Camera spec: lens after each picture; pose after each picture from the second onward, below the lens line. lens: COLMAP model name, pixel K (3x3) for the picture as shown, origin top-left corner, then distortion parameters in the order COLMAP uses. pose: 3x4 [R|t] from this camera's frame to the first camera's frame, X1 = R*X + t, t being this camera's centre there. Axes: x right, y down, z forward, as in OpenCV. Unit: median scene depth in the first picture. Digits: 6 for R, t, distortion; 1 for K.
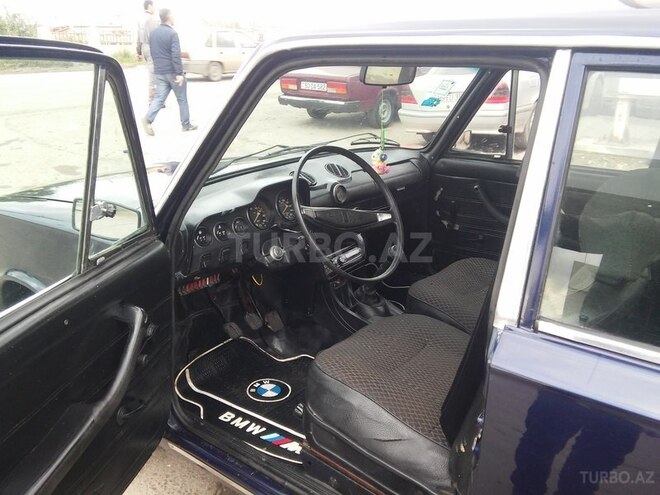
lens RADIAL K [[544.5, 0, 330.0], [0, 544.5, 247.1], [0, 0, 1]] dist [0.013390, -0.047042]
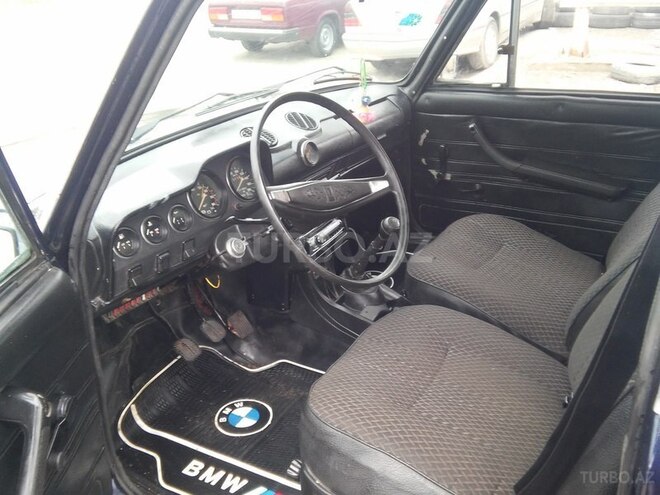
lens RADIAL K [[544.5, 0, 331.7], [0, 544.5, 248.3], [0, 0, 1]] dist [0.013390, -0.047042]
pose [[0.991175, -0.099970, 0.087049, -0.031023], [0.088743, 0.988246, 0.124475, -0.060209], [-0.098469, -0.115651, 0.988397, 0.241240]]
